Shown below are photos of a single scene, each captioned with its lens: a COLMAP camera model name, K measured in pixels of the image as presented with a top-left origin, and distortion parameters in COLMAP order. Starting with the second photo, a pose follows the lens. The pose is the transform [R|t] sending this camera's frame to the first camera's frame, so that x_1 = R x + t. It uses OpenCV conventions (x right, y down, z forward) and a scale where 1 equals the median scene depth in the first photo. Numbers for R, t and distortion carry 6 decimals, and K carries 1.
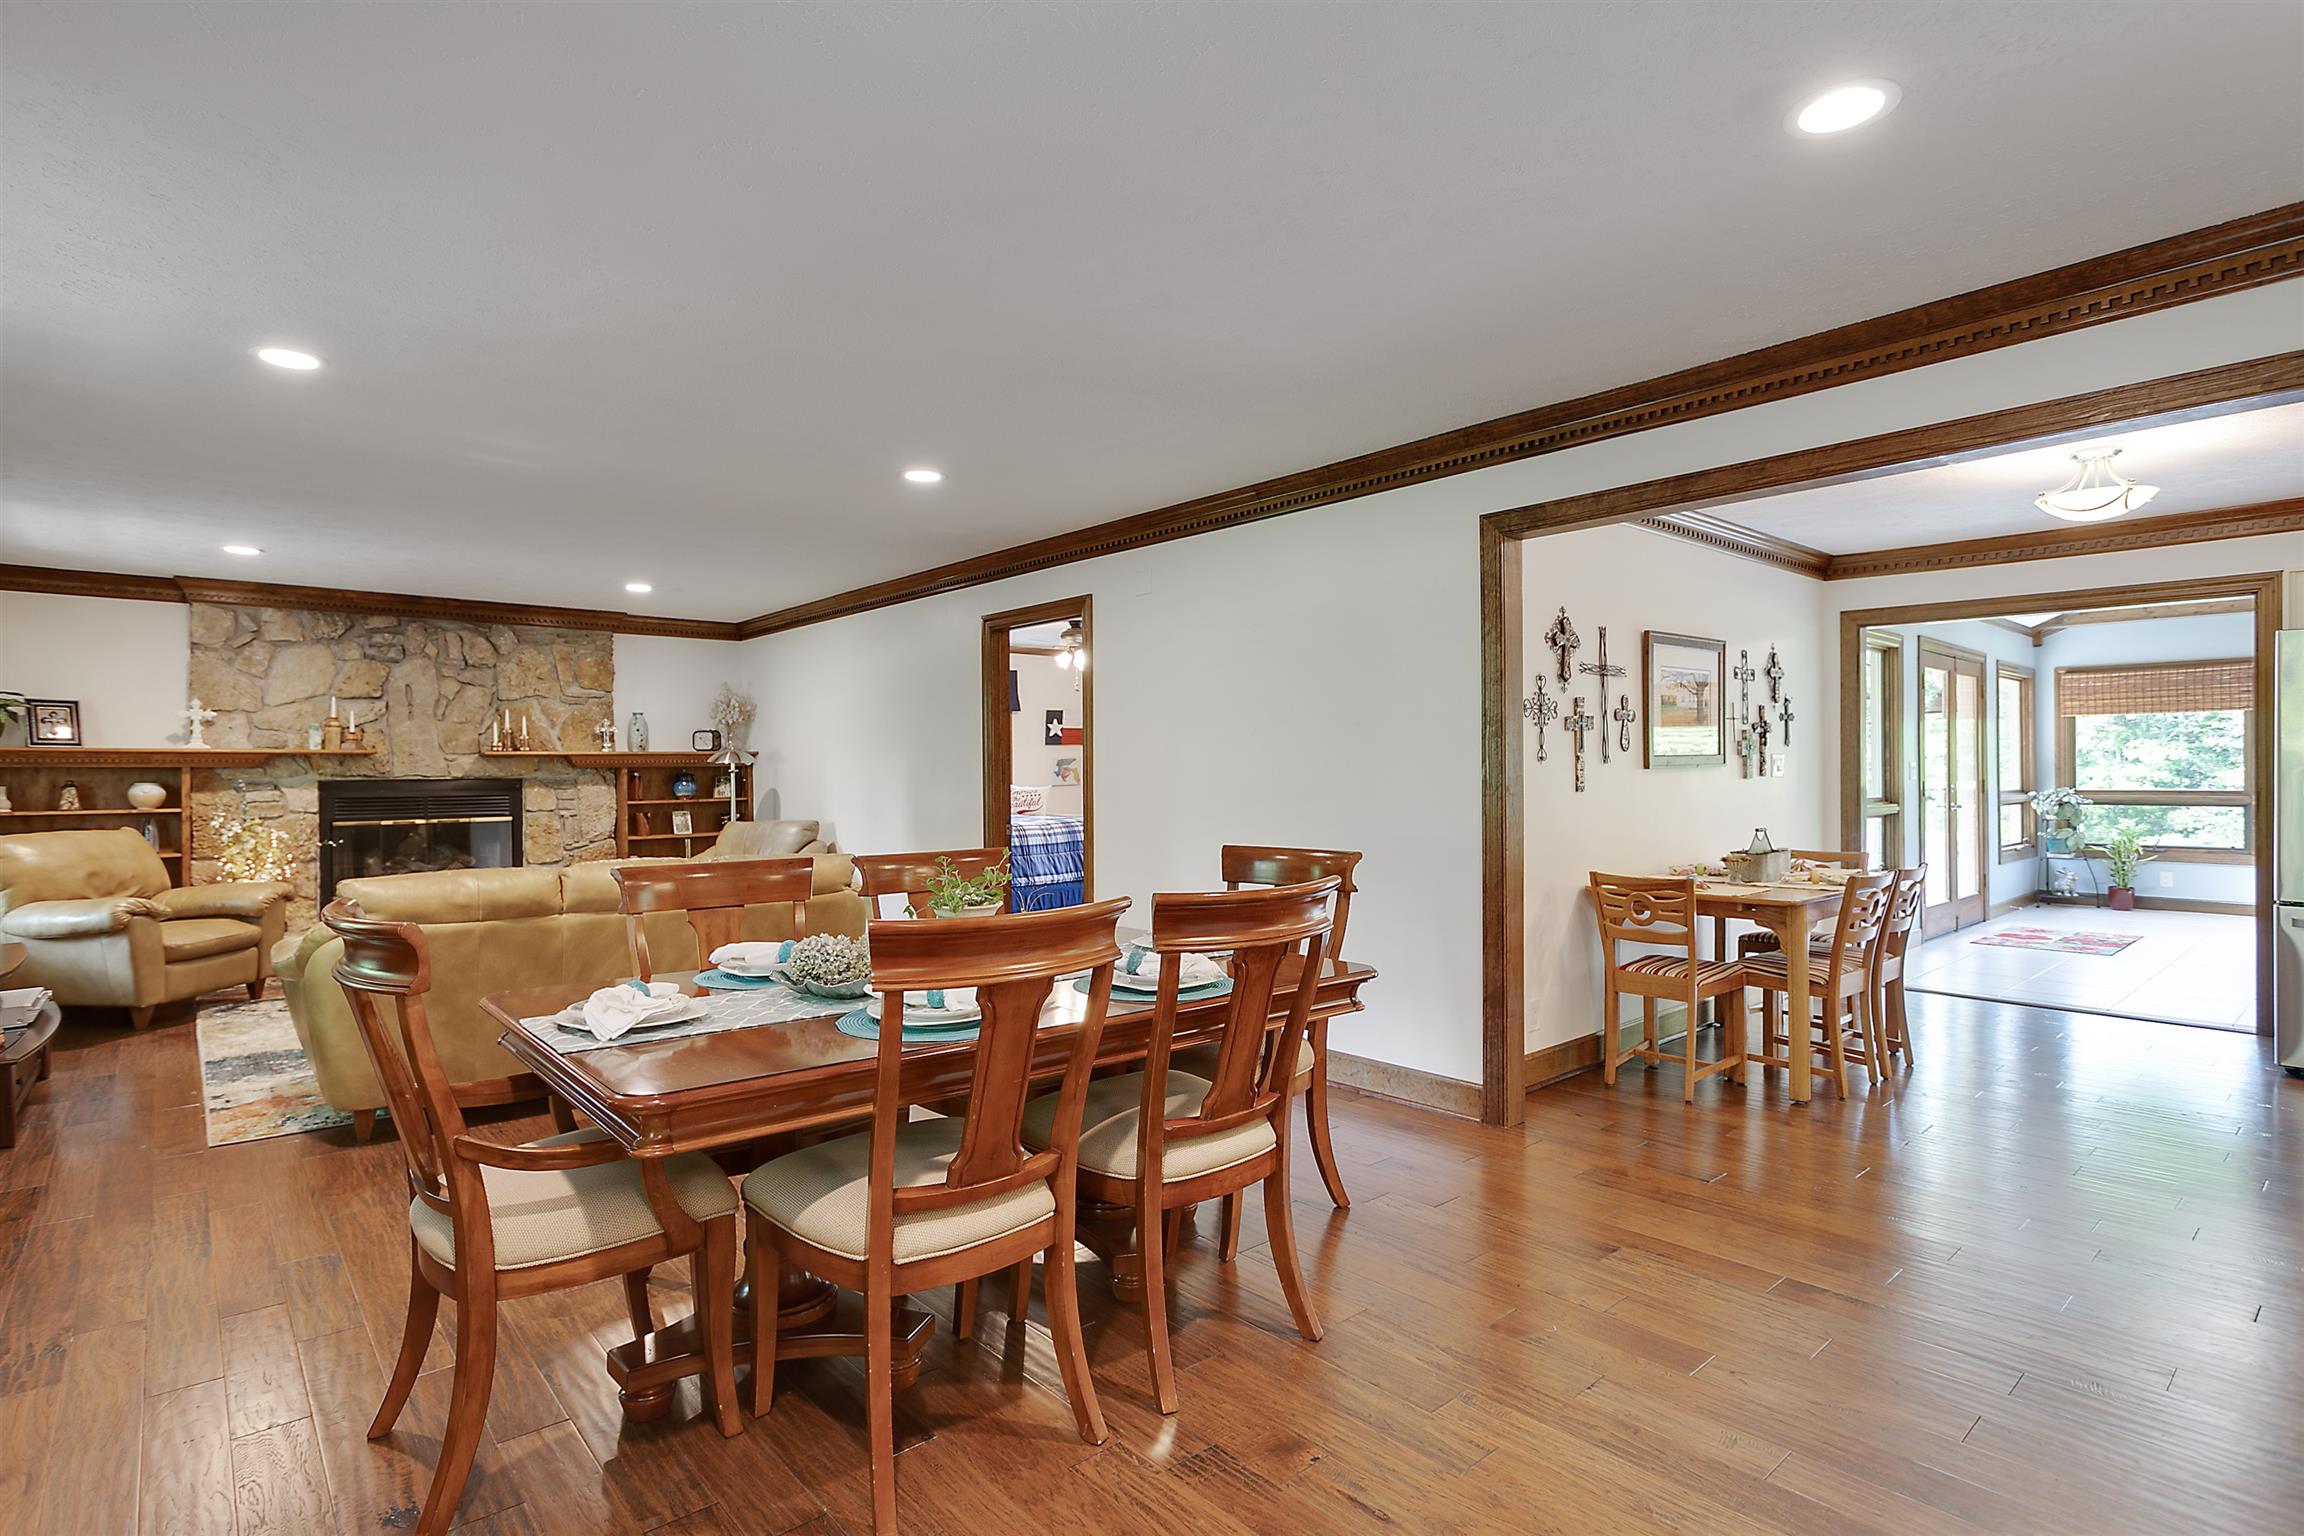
lens RADIAL K [[1132.0, 0, 1154.3], [0, 1132.0, 769.8], [0, 0, 1]] dist [-0.009907, -0.000248]
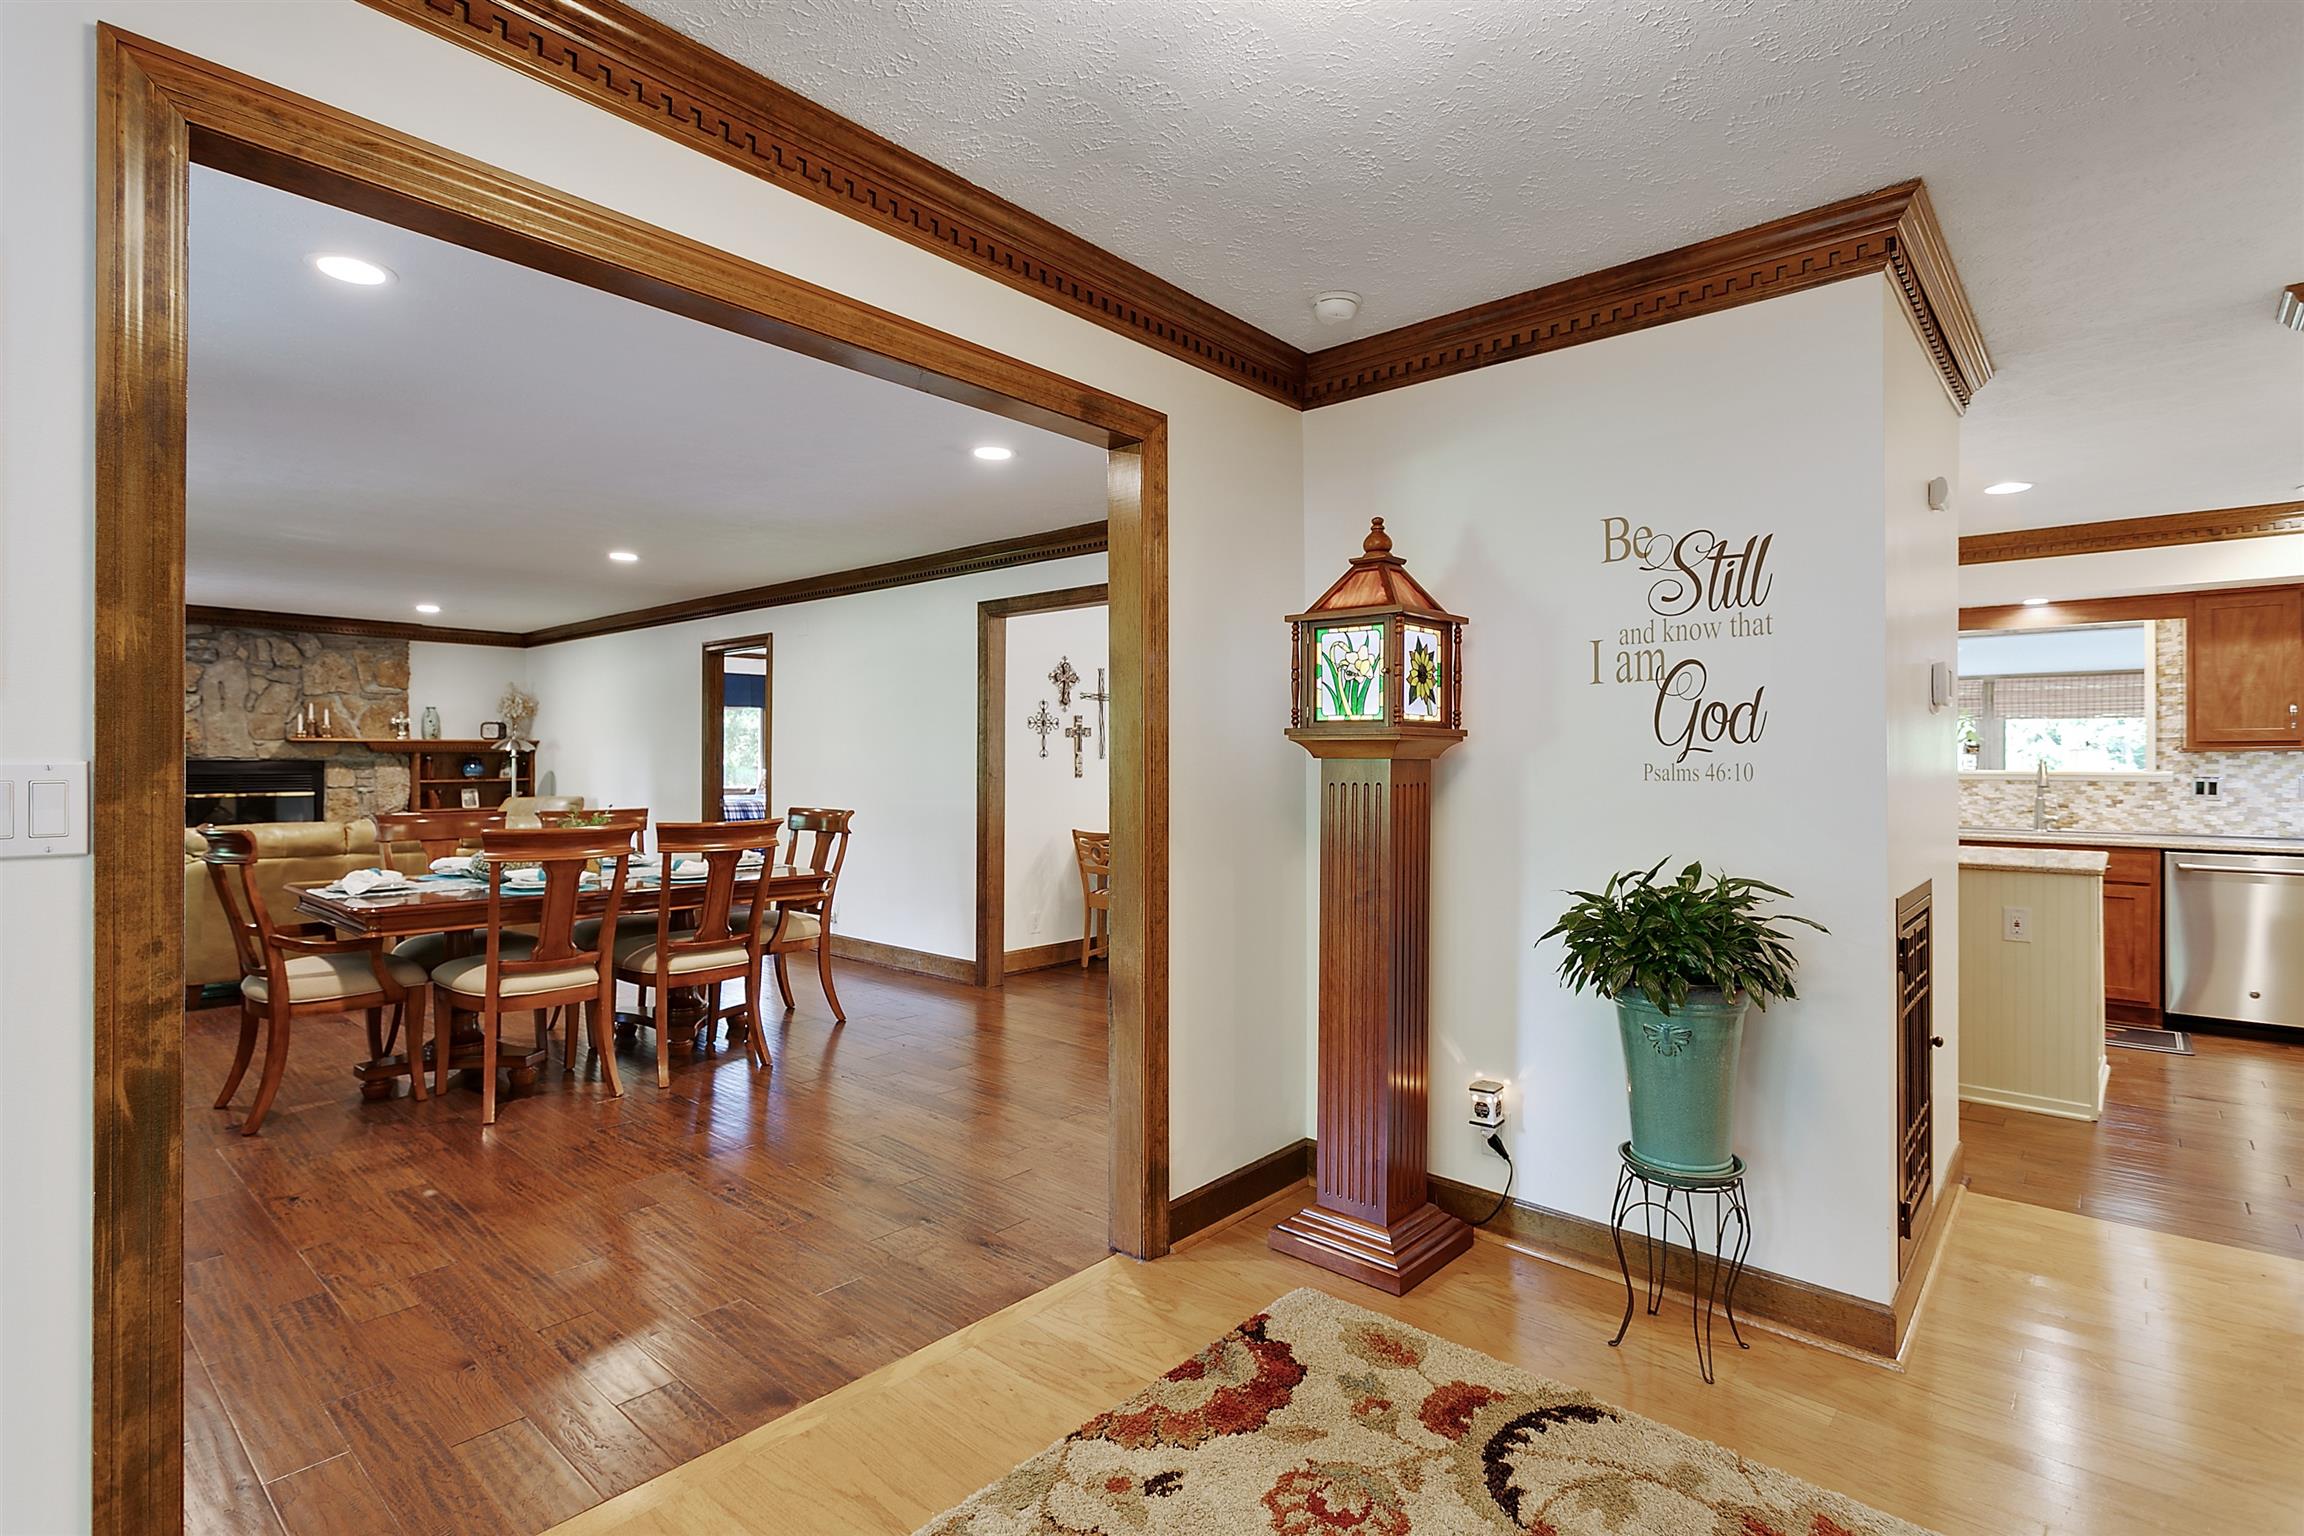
lens RADIAL K [[1103.2, 0, 1160.9], [0, 1103.2, 758.0], [0, 0, 1]] dist [-0.001755, 0.001709]
pose [[0.991266, 0.011761, 0.131351, 0.195400], [-0.011643, 0.999931, -0.001668, -0.003808], [-0.131362, 0.000124, 0.991334, -0.325920]]
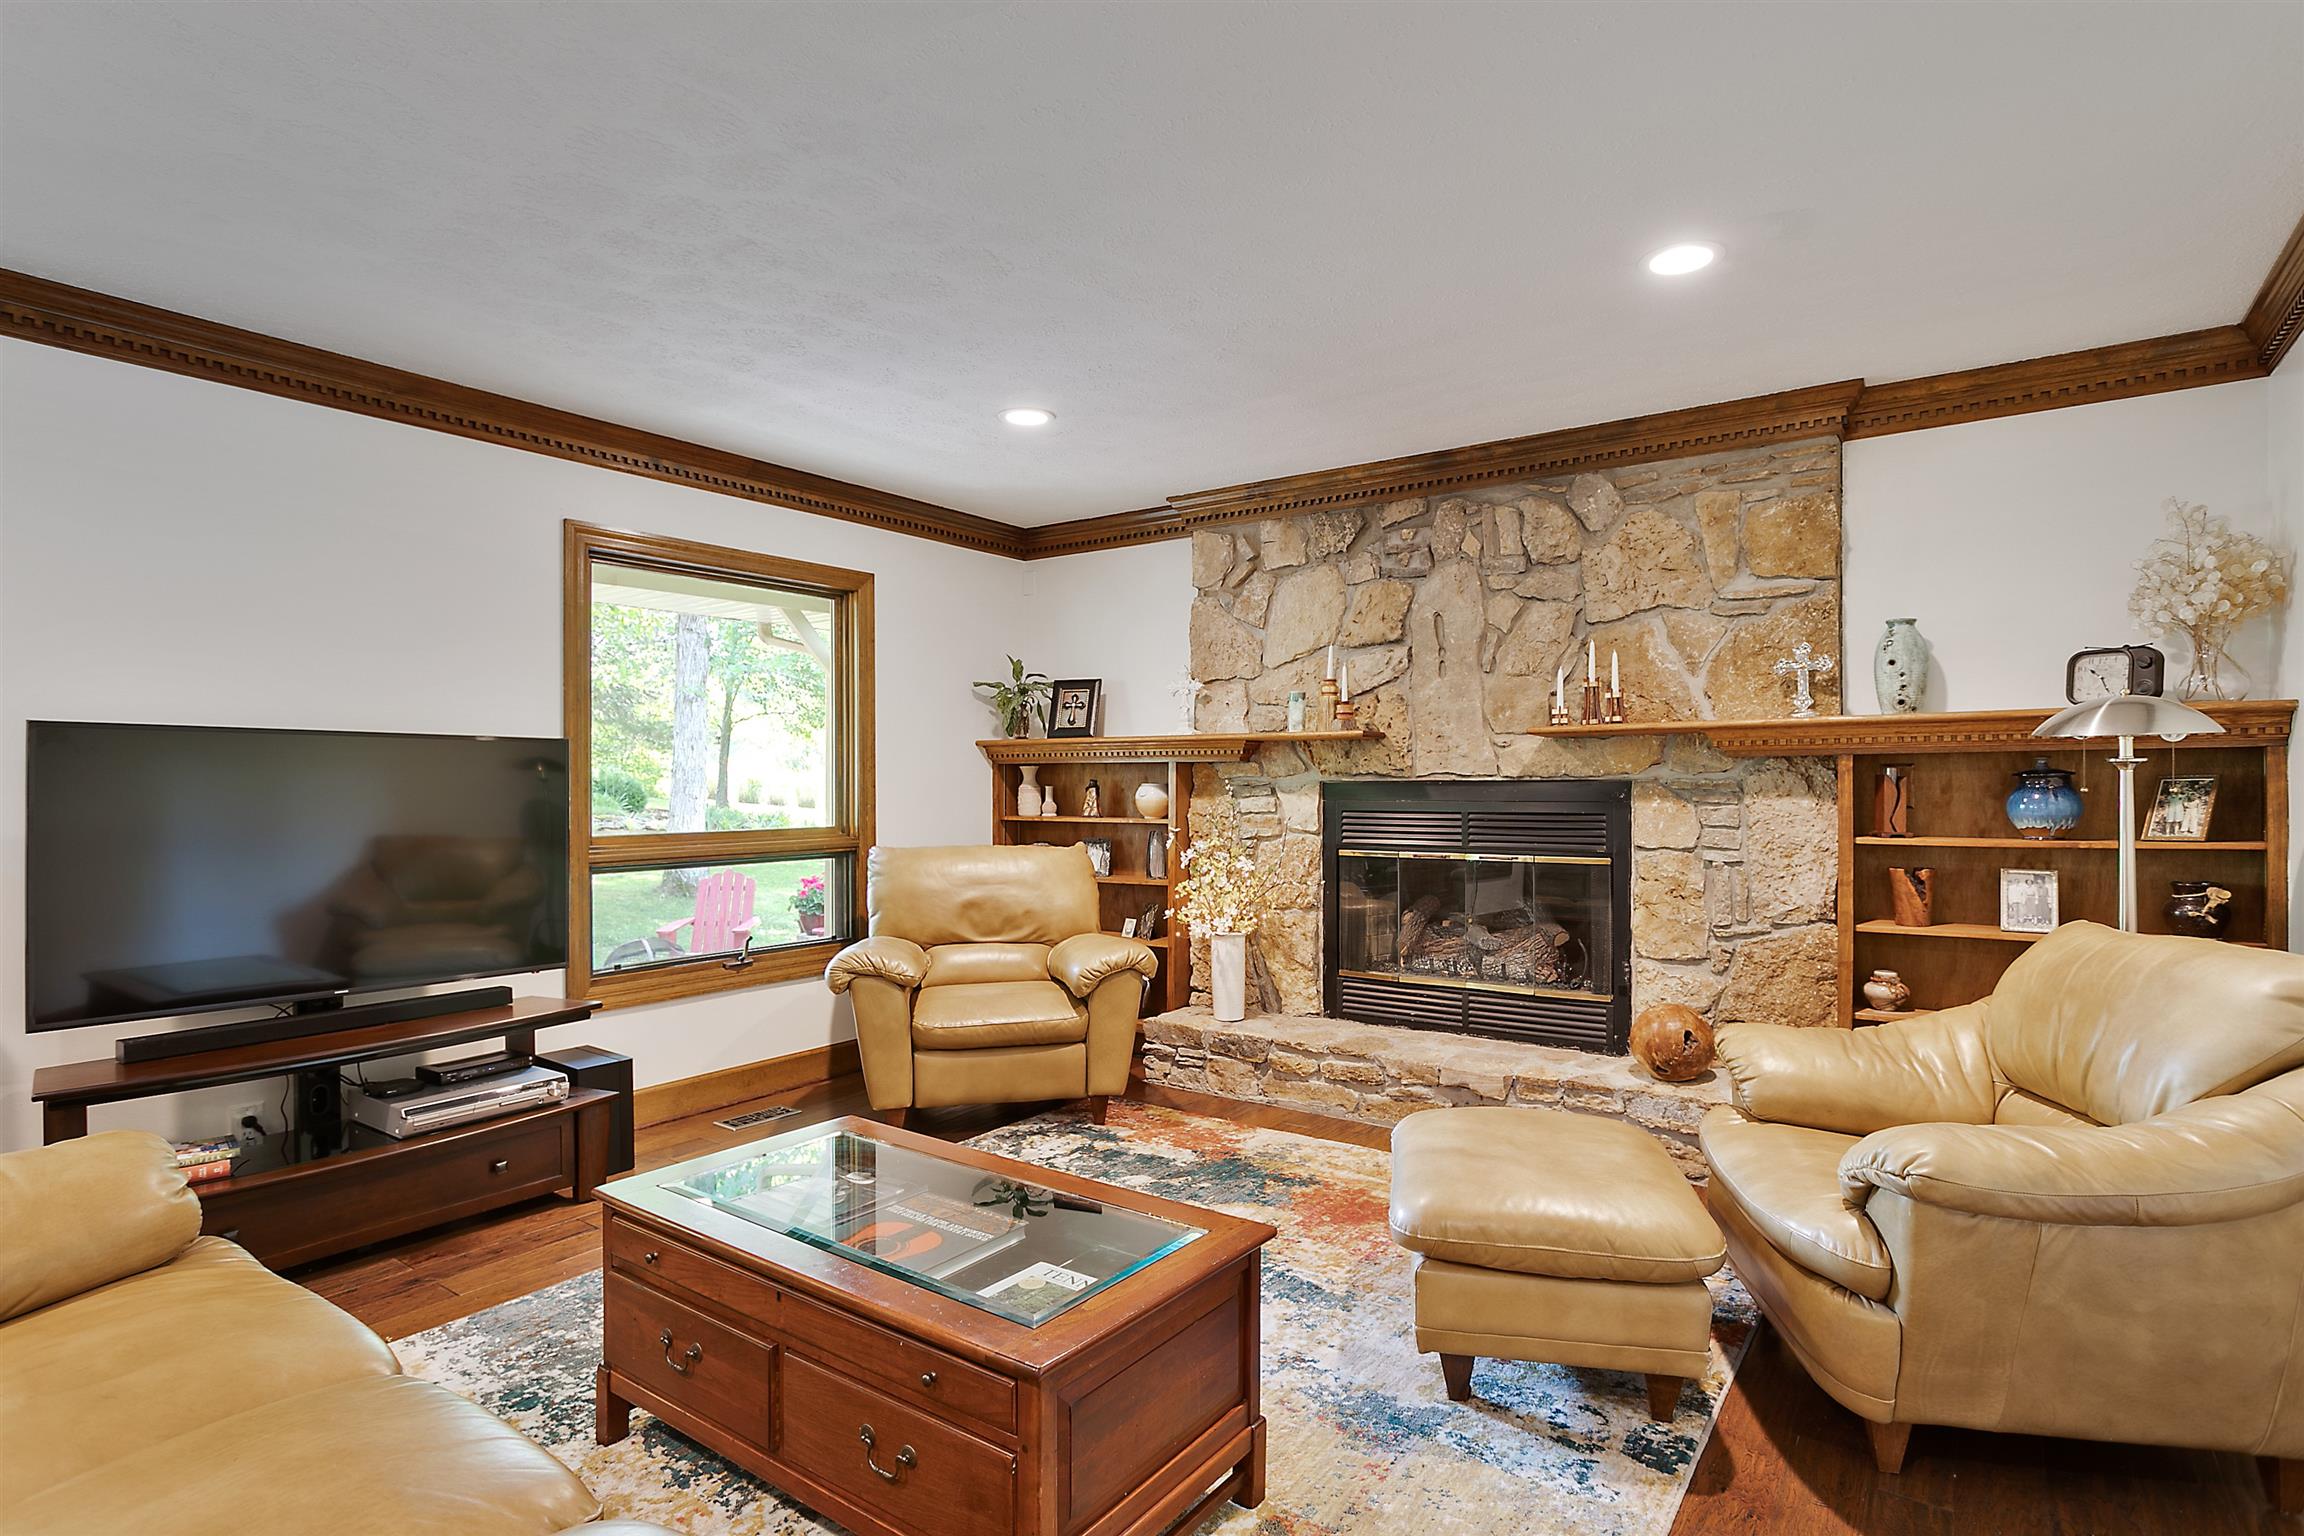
lens RADIAL K [[1178.0, 0, 1146.8], [0, 1178.0, 783.8], [0, 0, 1]] dist [0.000748, -0.000211]
pose [[0.226234, 0.008562, -0.974035, -0.127856], [0.002477, 0.999953, 0.009366, 0.004414], [0.974070, -0.004532, 0.226202, 0.775976]]
